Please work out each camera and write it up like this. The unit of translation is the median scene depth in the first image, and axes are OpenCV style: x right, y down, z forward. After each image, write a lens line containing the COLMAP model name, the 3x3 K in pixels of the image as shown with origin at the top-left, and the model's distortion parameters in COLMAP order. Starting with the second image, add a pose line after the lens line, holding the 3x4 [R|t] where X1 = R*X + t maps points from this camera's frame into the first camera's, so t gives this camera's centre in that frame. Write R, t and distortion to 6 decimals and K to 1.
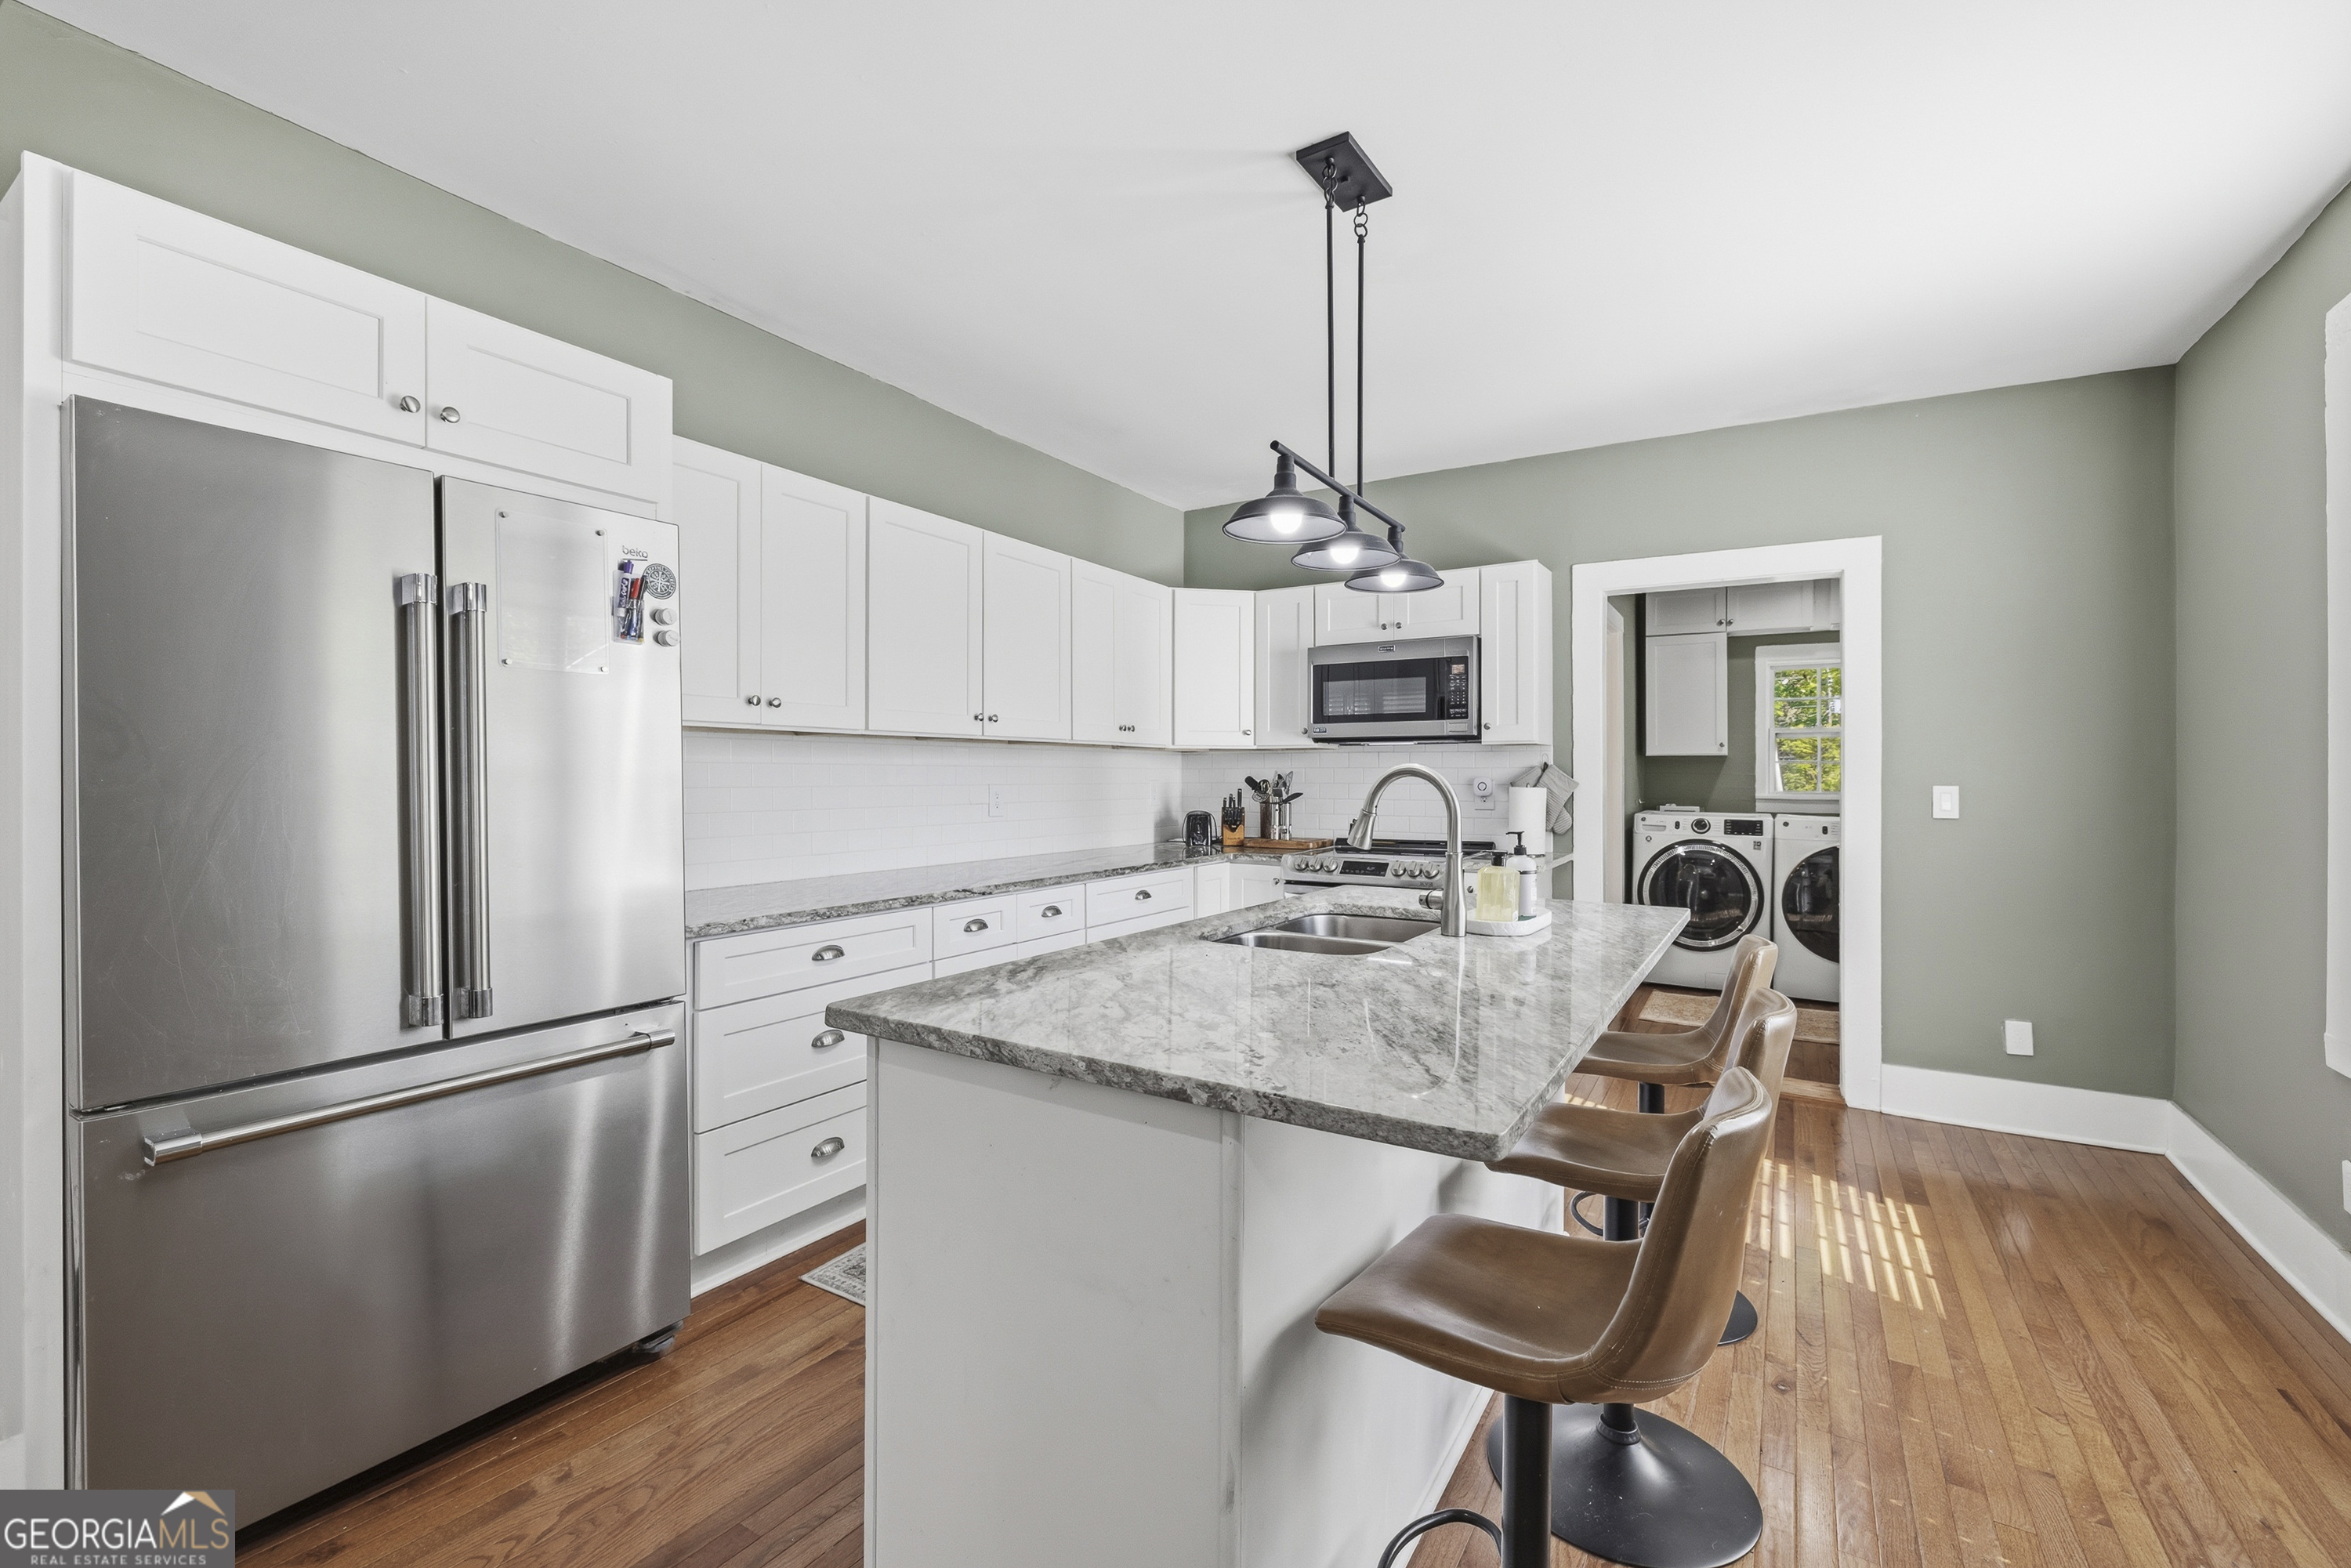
lens RADIAL K [[1006.0, 0, 1175.5], [0, 1006.0, 784.0], [0, 0, 1]] dist [0.002010, 0.000741]
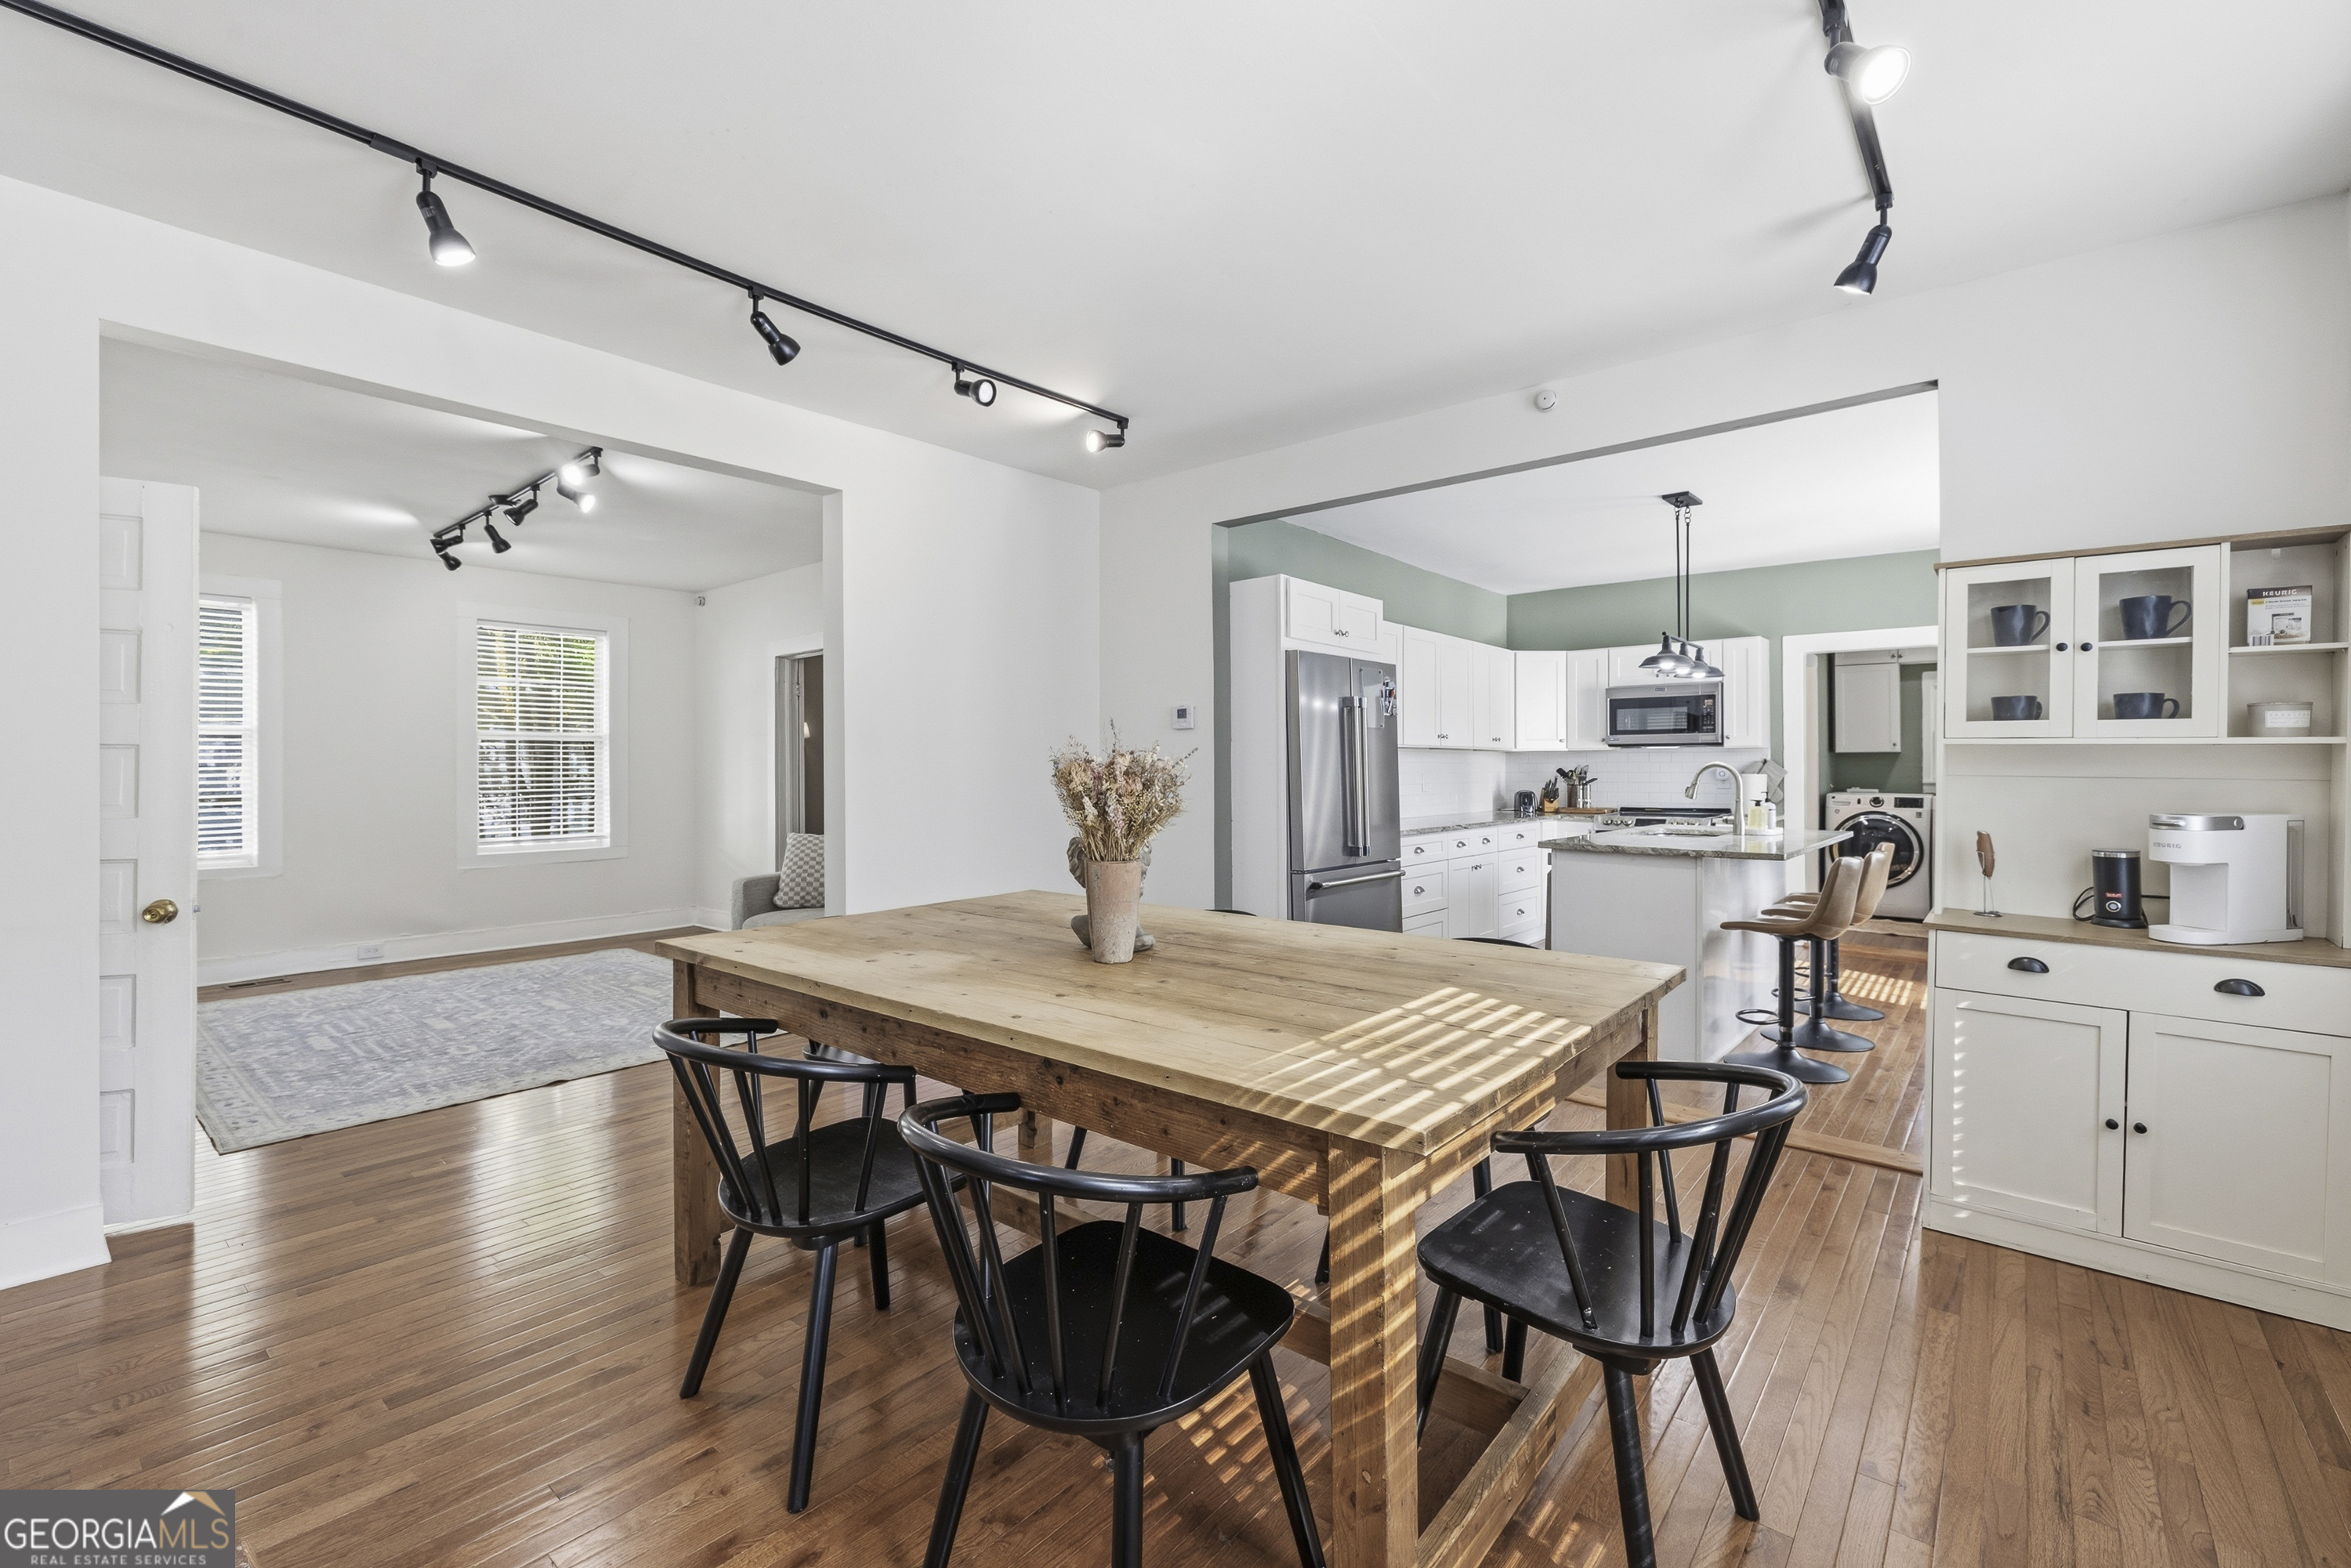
lens RADIAL K [[1016.6, 0, 1162.9], [0, 1016.6, 769.7], [0, 0, 1]] dist [-0.001094, -0.000263]
pose [[0.988142, -0.003229, -0.153506, -0.319149], [0.001975, 0.999963, -0.008318, 0.007445], [0.153528, 0.007917, 0.988113, -0.718466]]
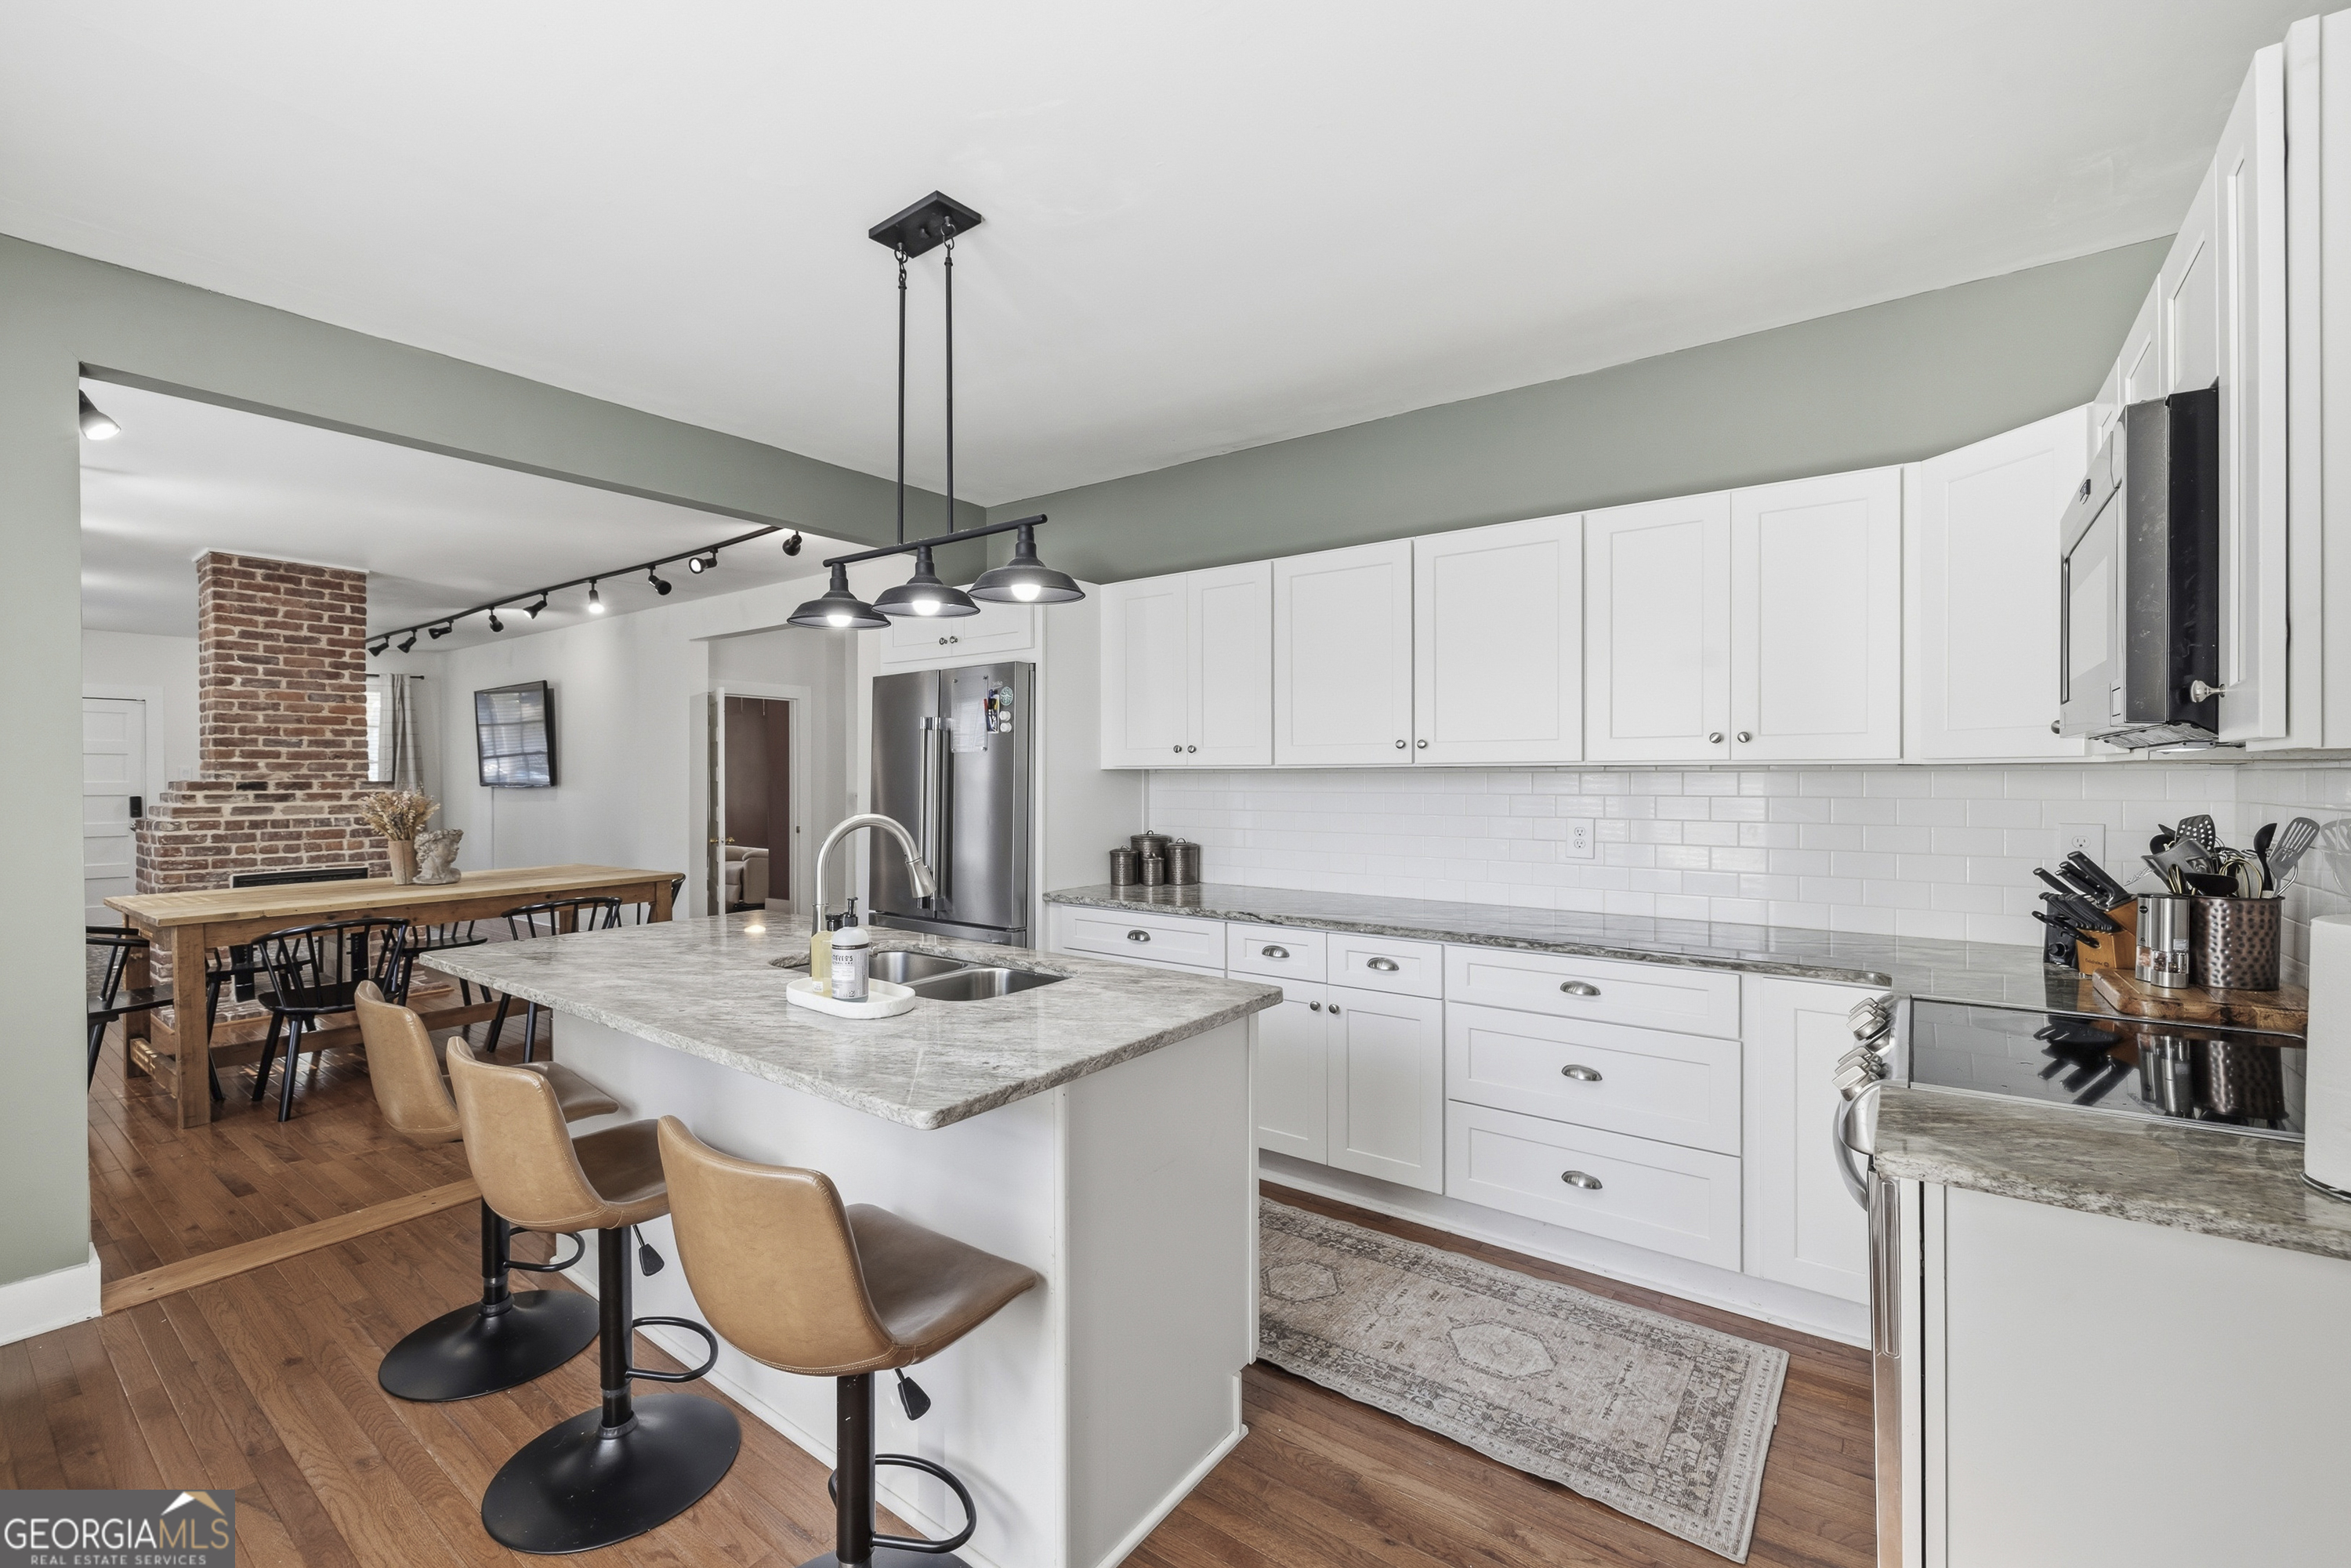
lens RADIAL K [[982.2, 0, 1148.0], [0, 982.2, 783.8], [0, 0, 1]] dist [-0.001479, 0.000057]
pose [[-0.094566, 0.009166, -0.995476, 0.558860], [-0.003669, 0.999948, 0.009555, -0.028672], [0.995512, 0.004556, -0.094527, 0.654823]]
